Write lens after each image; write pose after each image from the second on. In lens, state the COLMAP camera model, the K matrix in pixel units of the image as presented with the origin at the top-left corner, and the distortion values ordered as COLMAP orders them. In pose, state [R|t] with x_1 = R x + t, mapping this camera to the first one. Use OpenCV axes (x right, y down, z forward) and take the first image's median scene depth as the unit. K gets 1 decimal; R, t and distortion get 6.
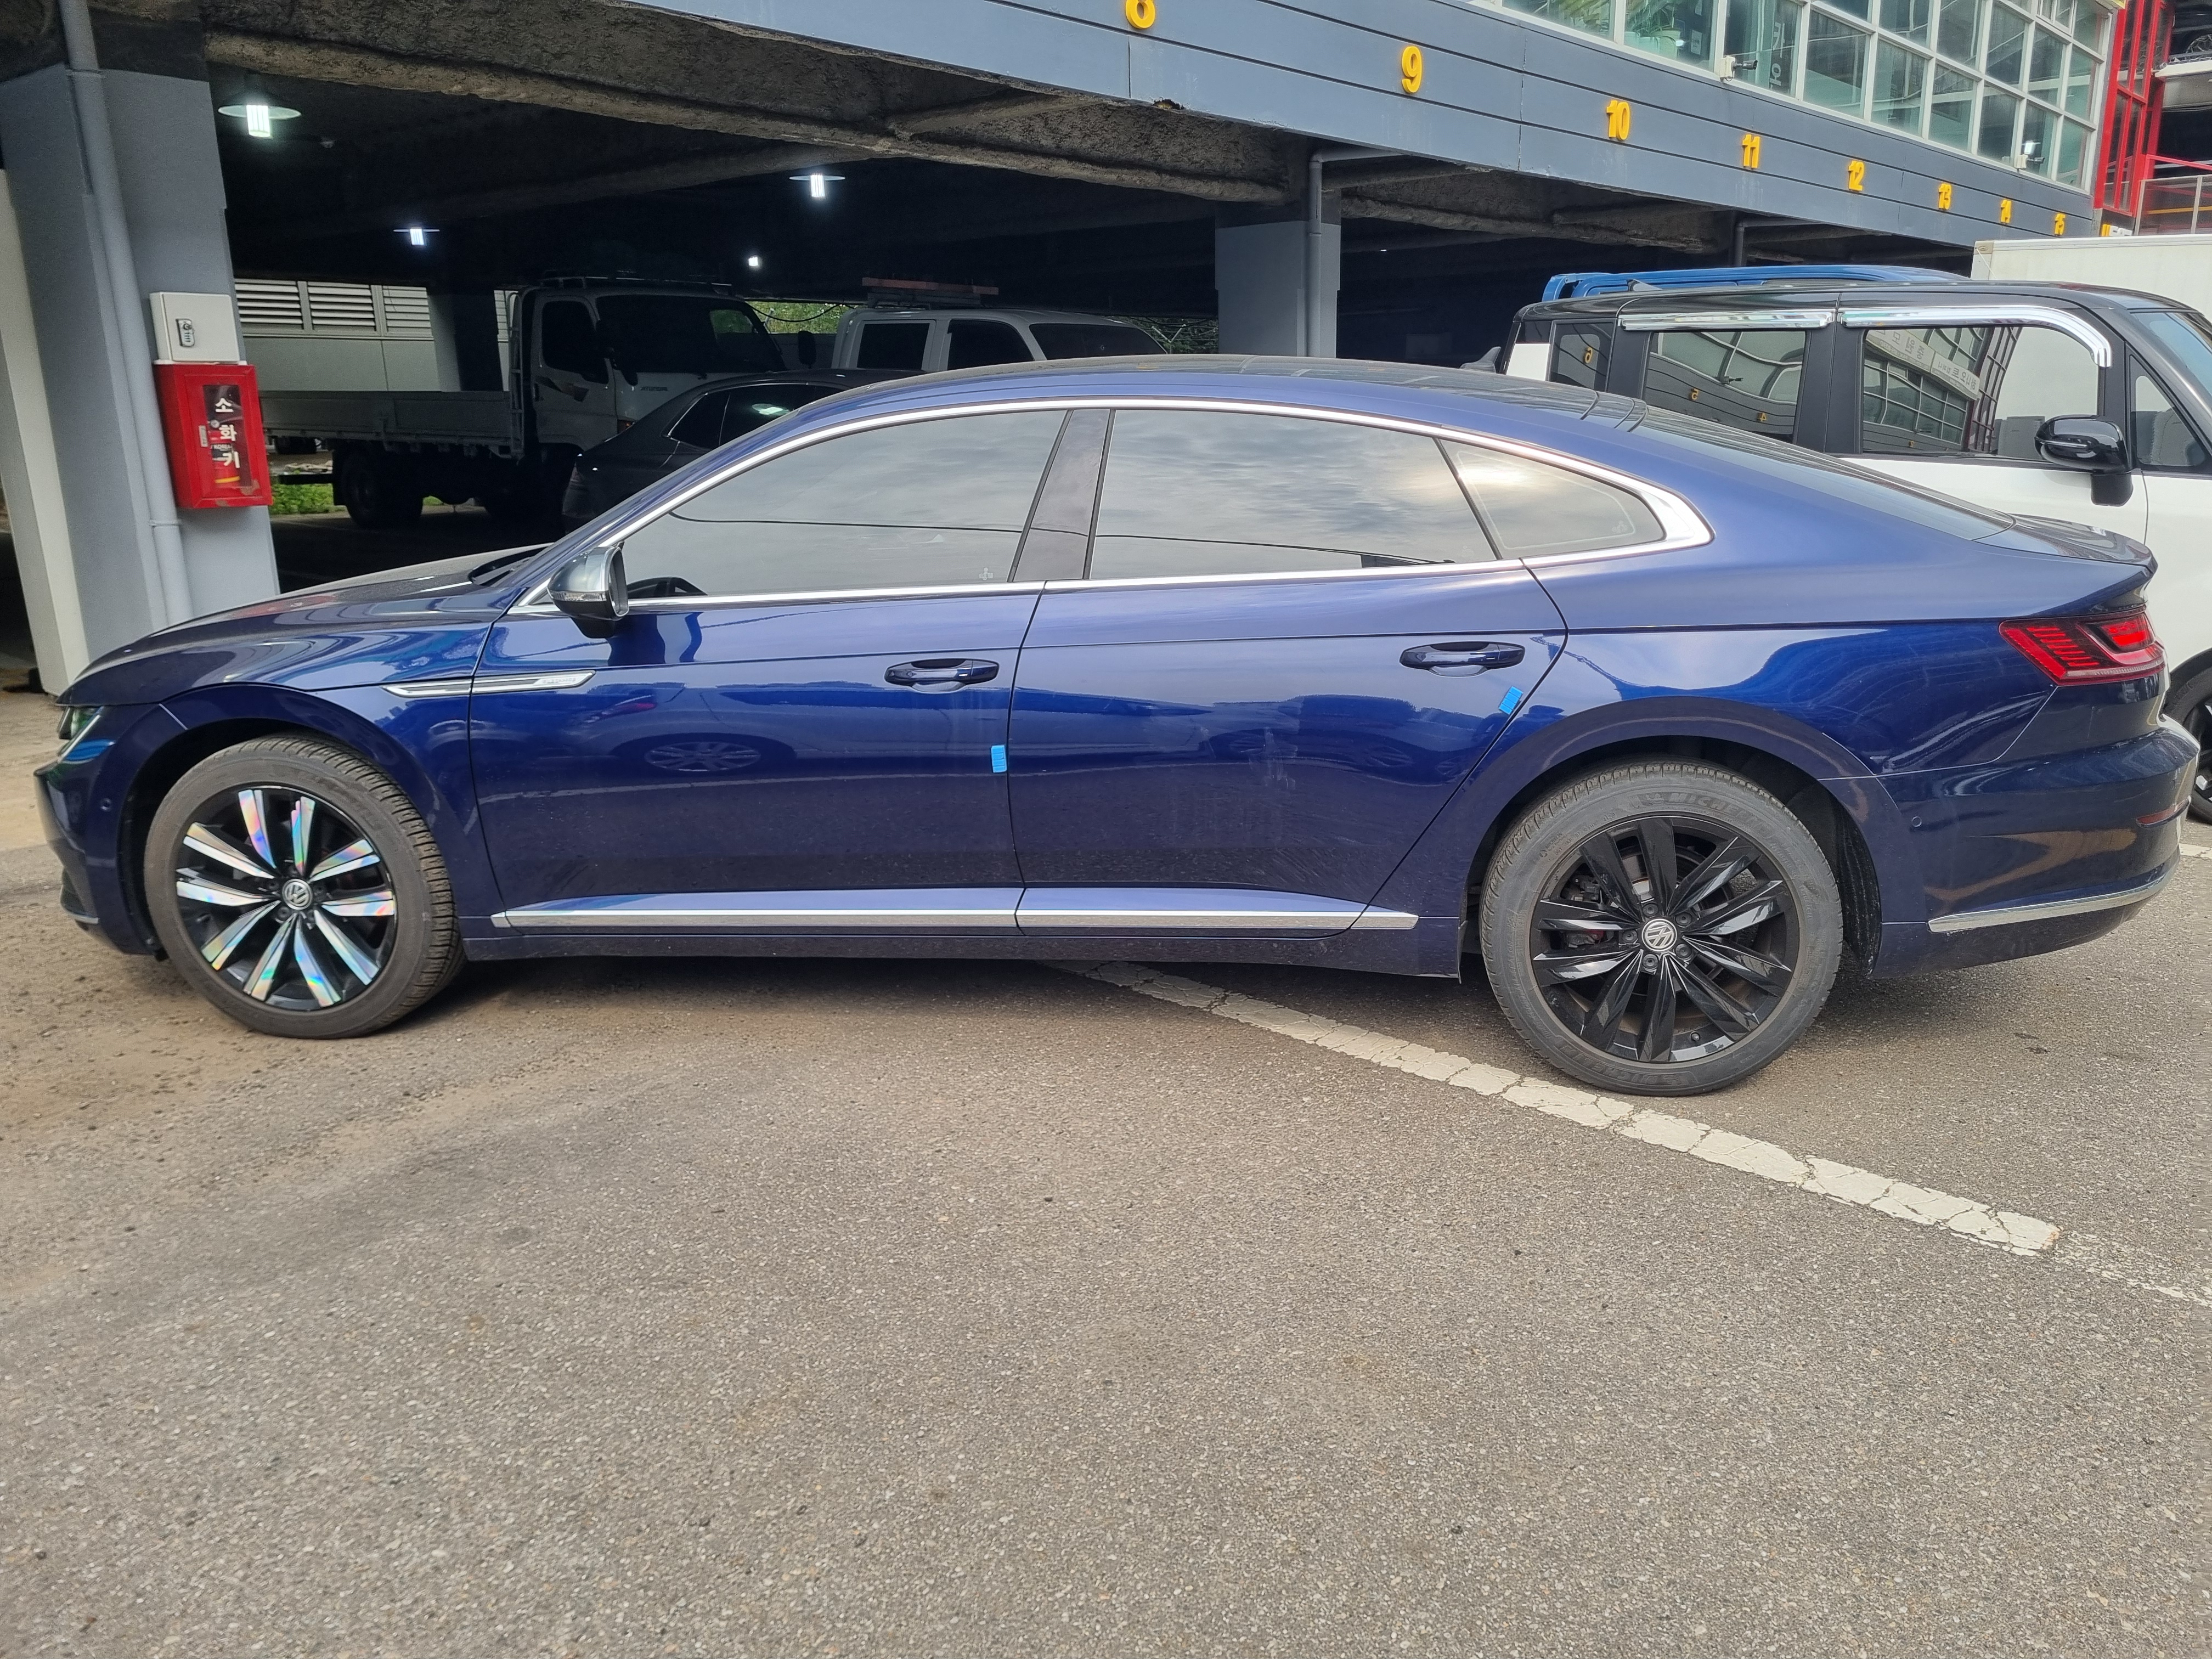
lens RADIAL K [[1656.1, 0, 1157.3], [0, 1656.1, 805.2], [0, 0, 1]] dist [0.070950, -0.064031]
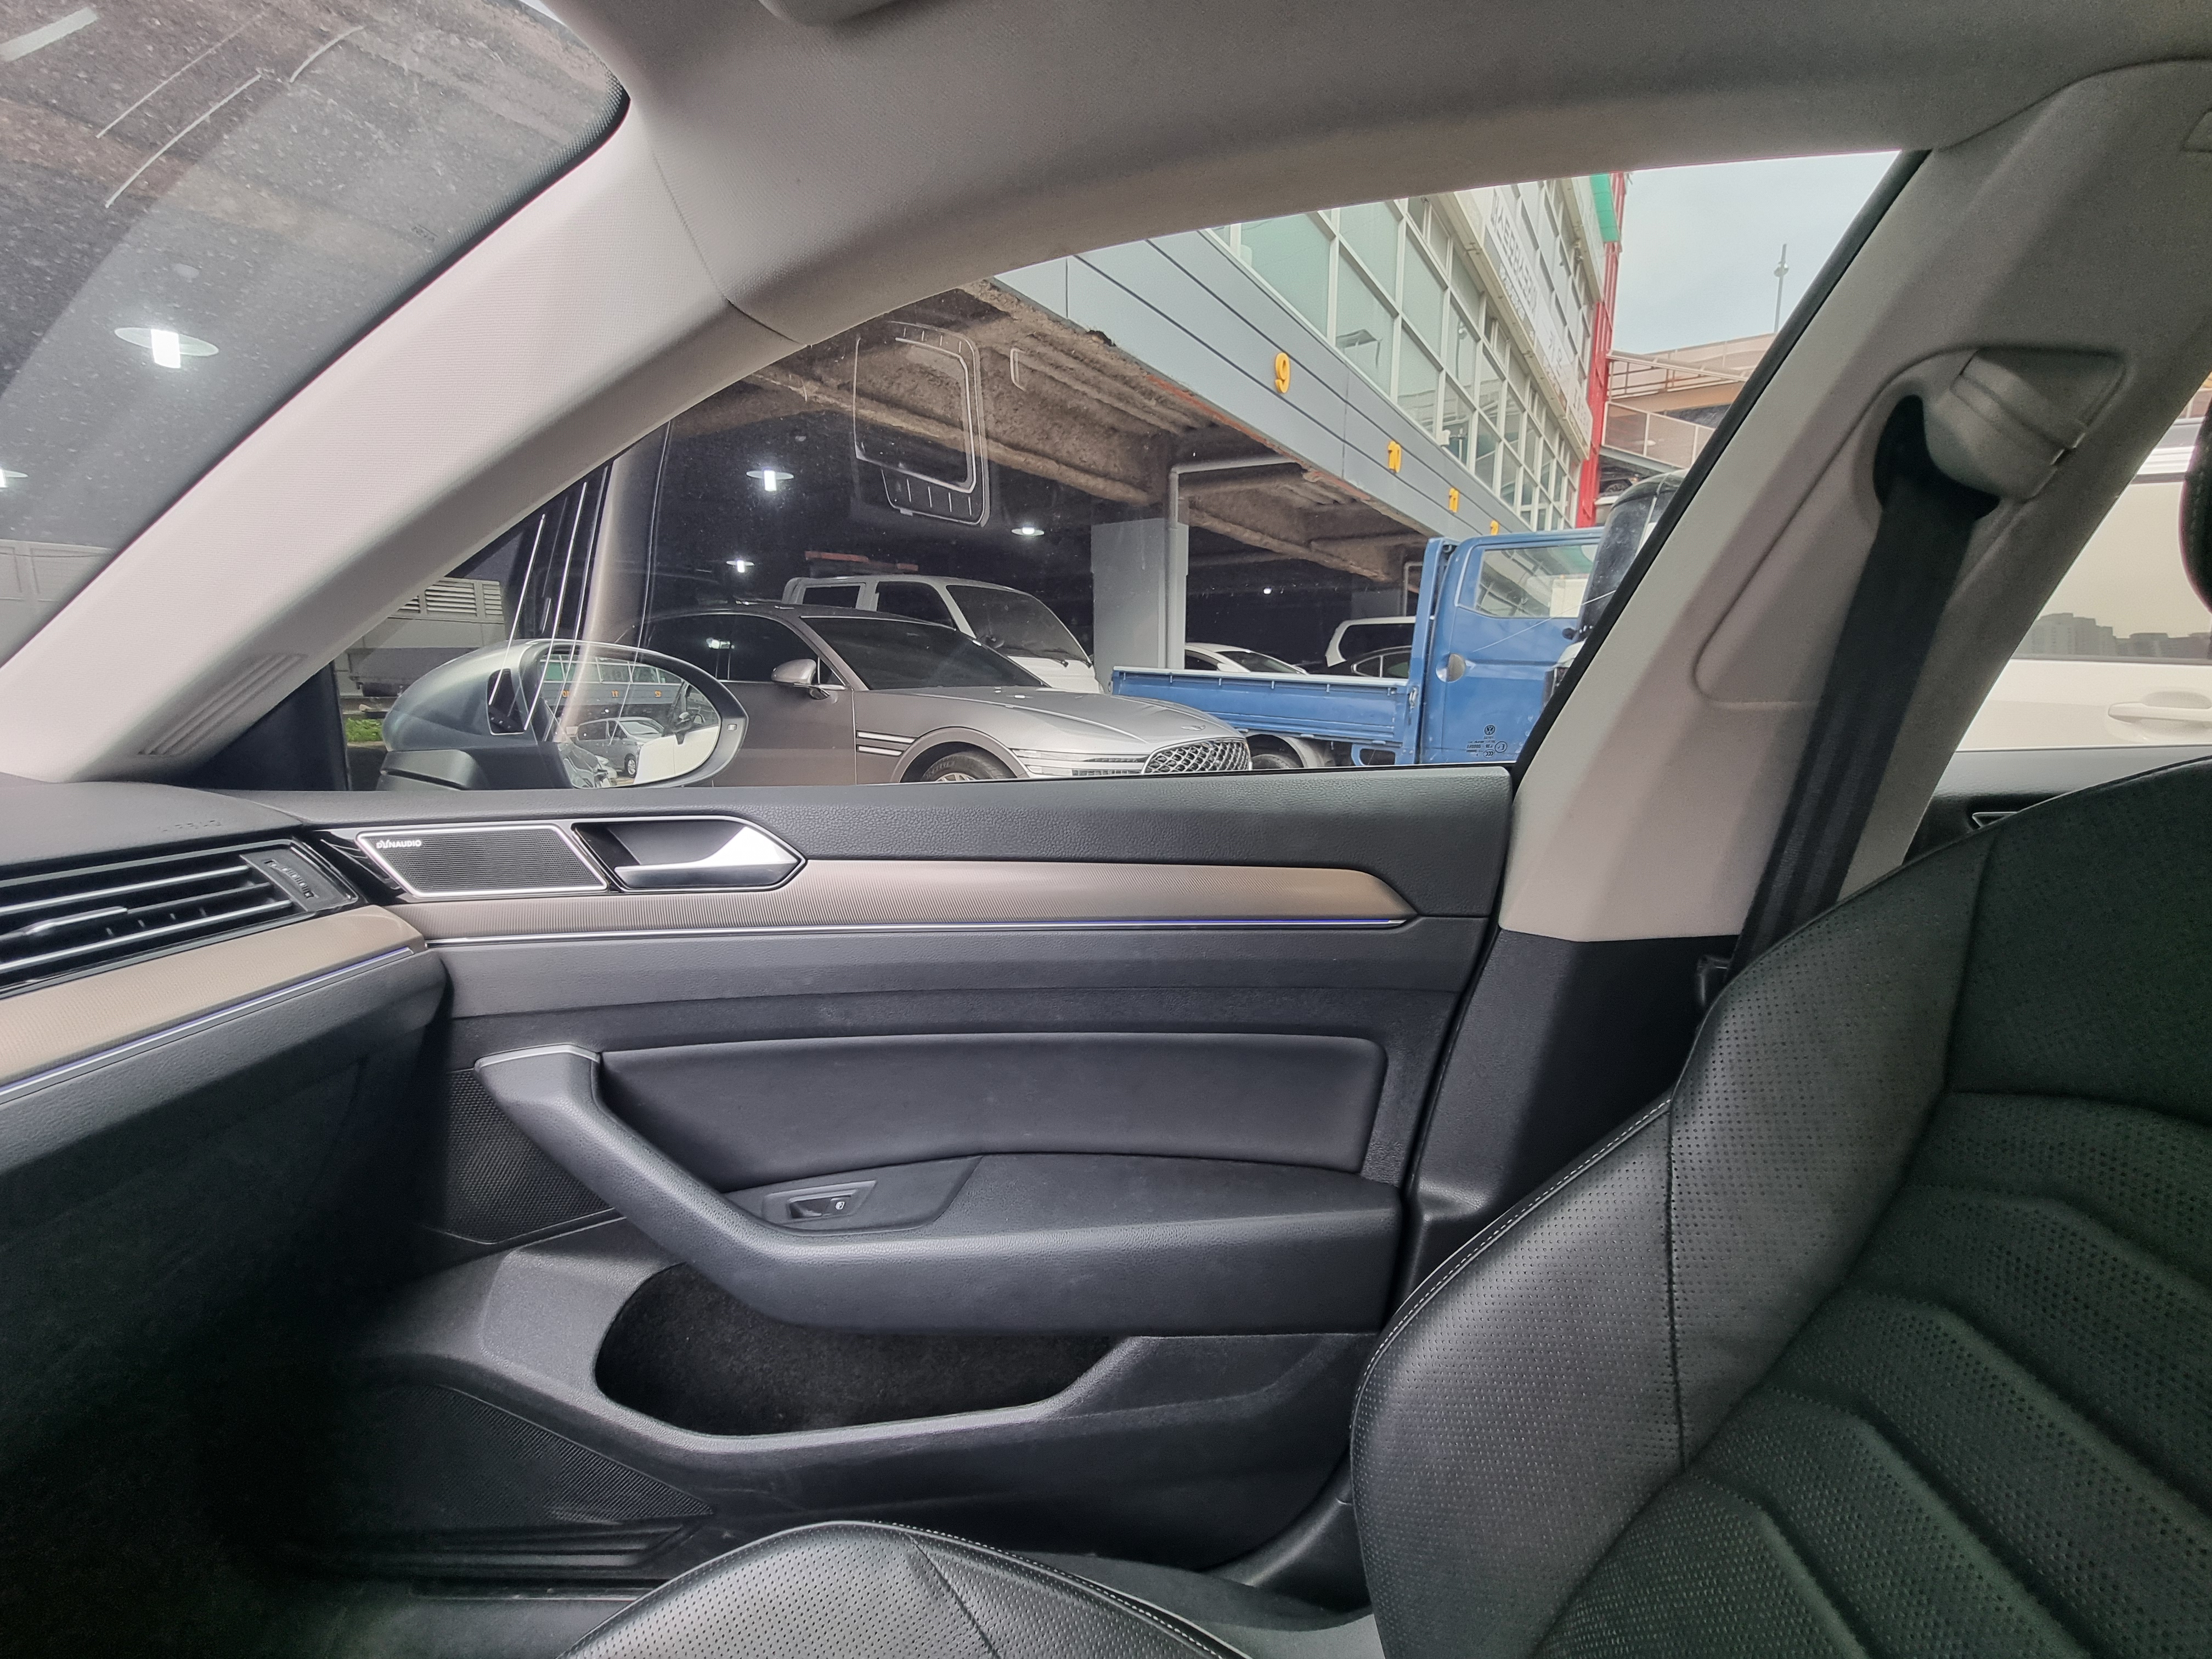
lens RADIAL K [[902.4, 0, 1112.0], [0, 902.4, 834.3], [0, 0, 1]] dist [-0.002047, 0.000075]
pose [[0.991910, -0.002548, 0.126915, -0.061765], [0.012065, 0.997165, -0.074278, -0.094102], [-0.126366, 0.075208, 0.989129, 0.542110]]
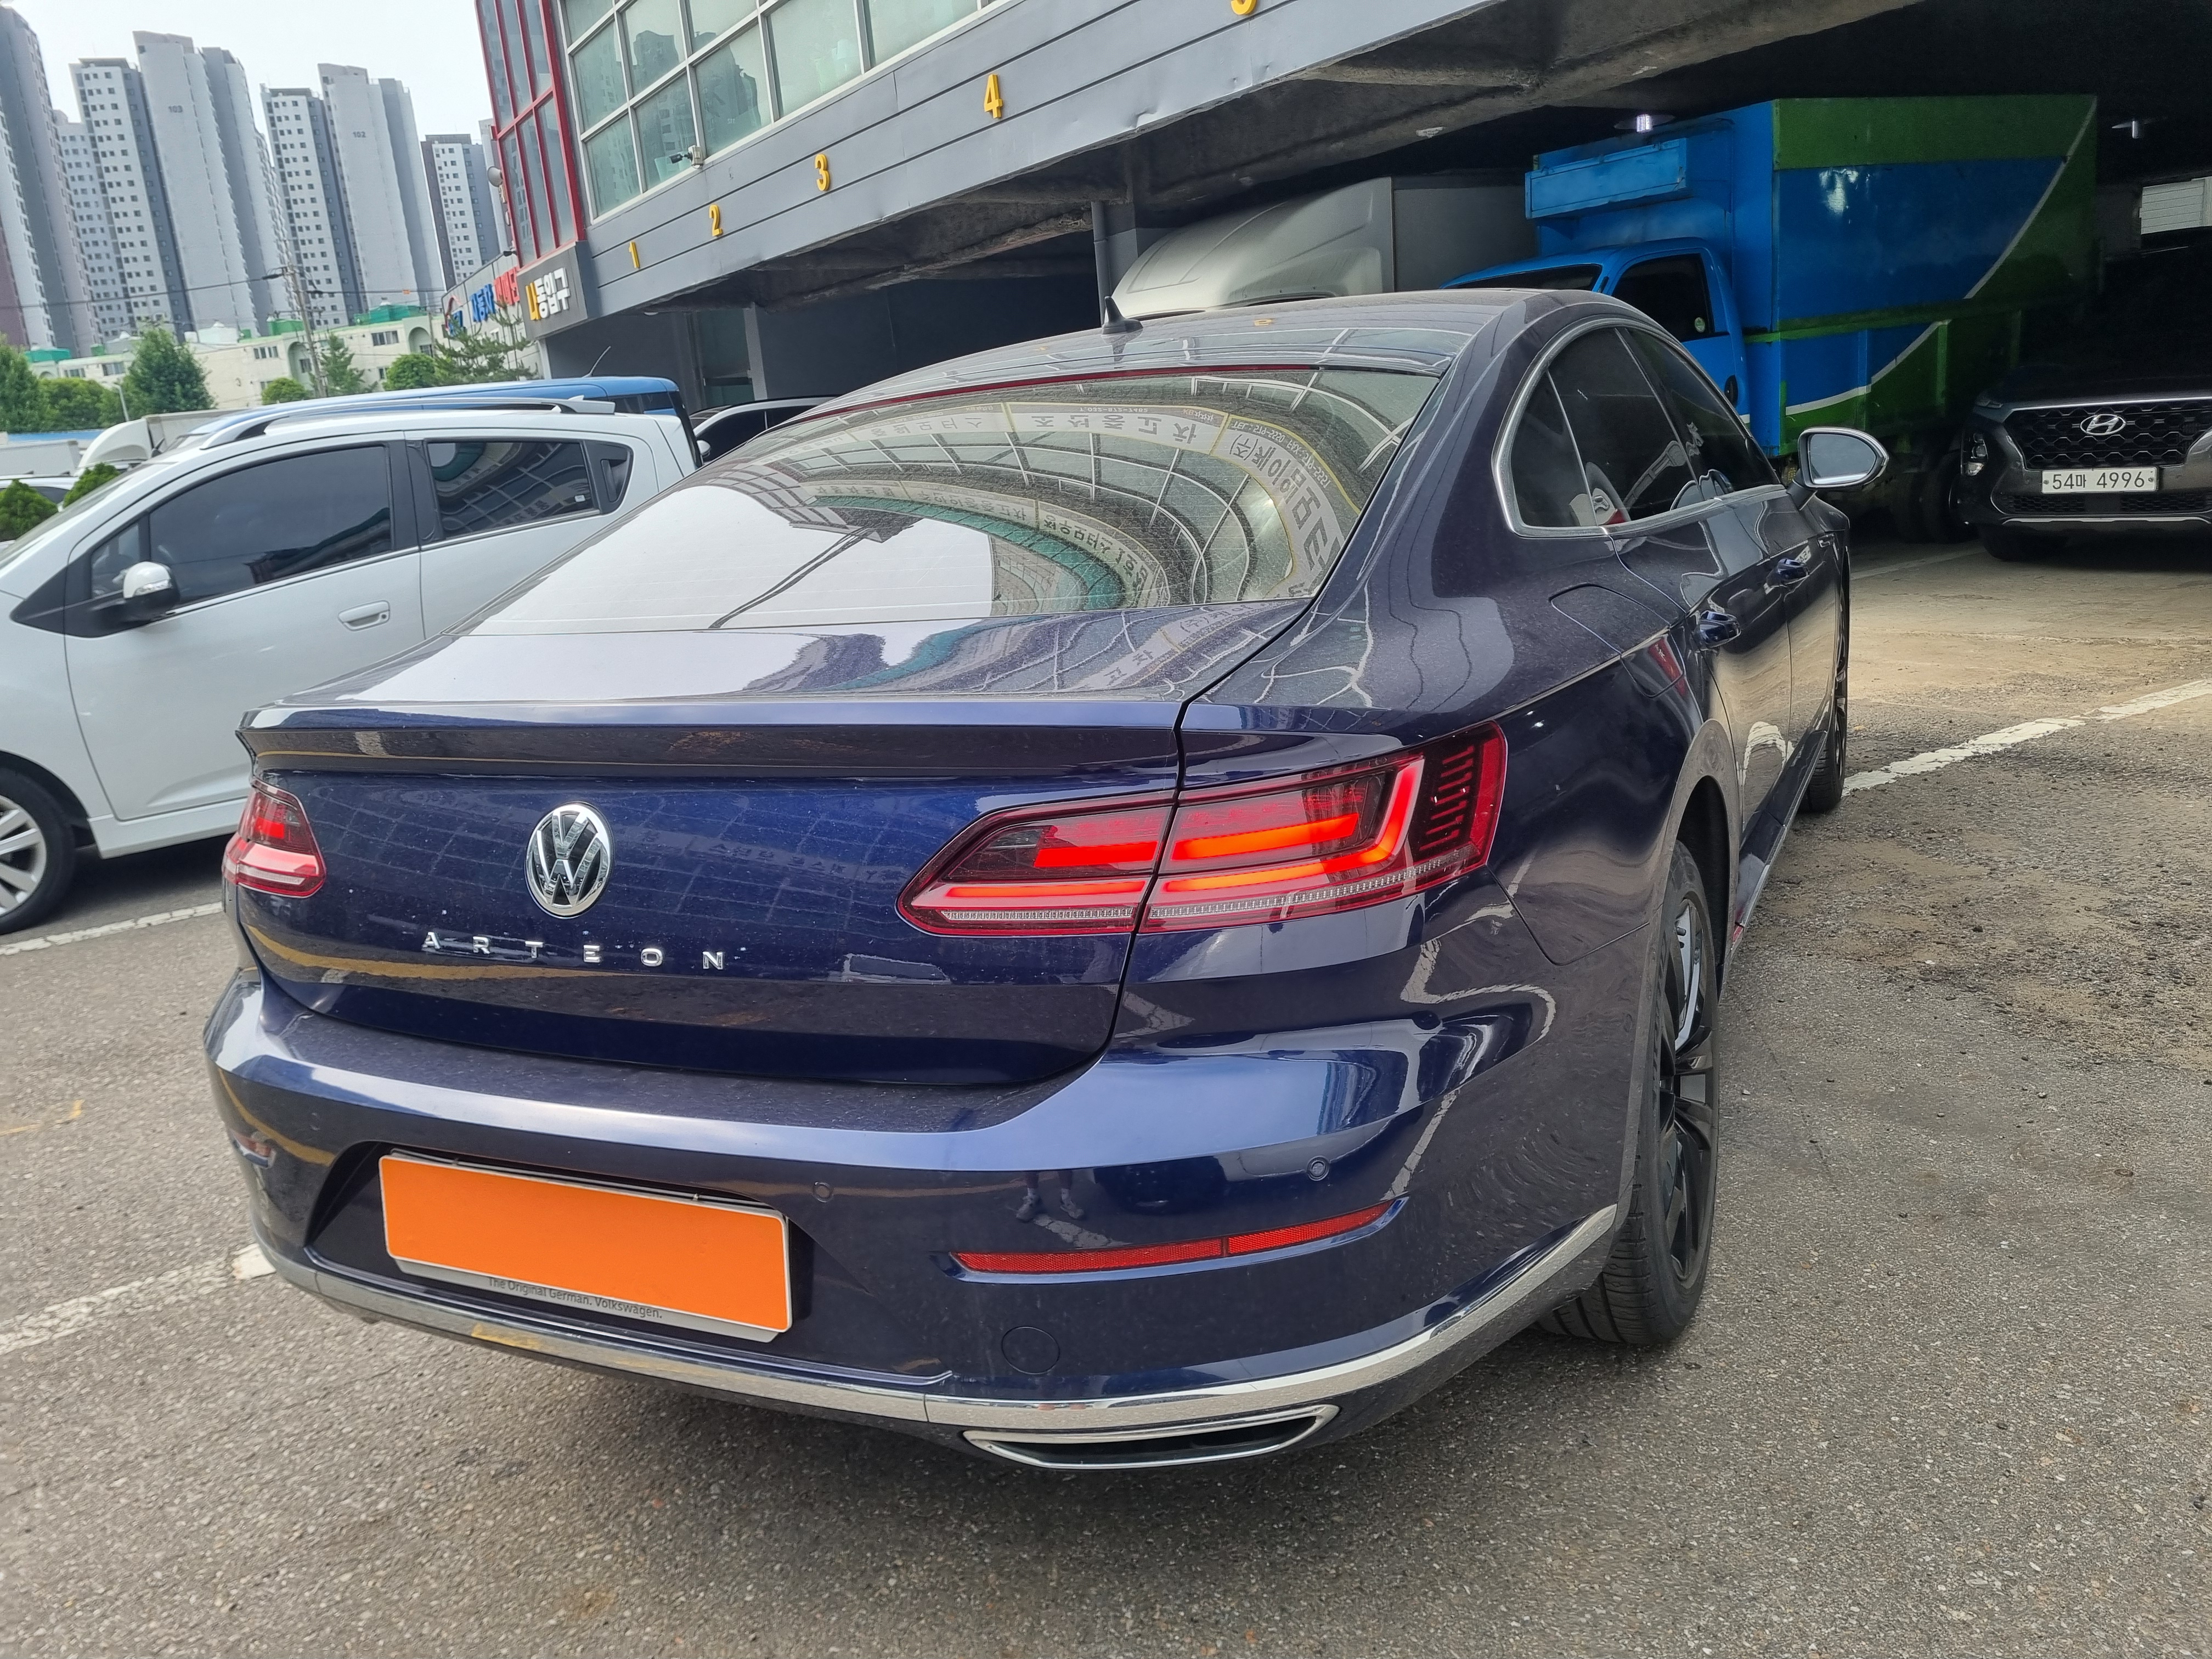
lens RADIAL K [[1666.3, 0, 1110.0], [0, 1666.3, 810.7], [0, 0, 1]] dist [0.072254, -0.064762]
pose [[-0.320783, 0.253997, -0.912460, 0.433595], [-0.140113, 0.940047, 0.310934, -0.141979], [0.936732, 0.227590, -0.265963, 0.600959]]
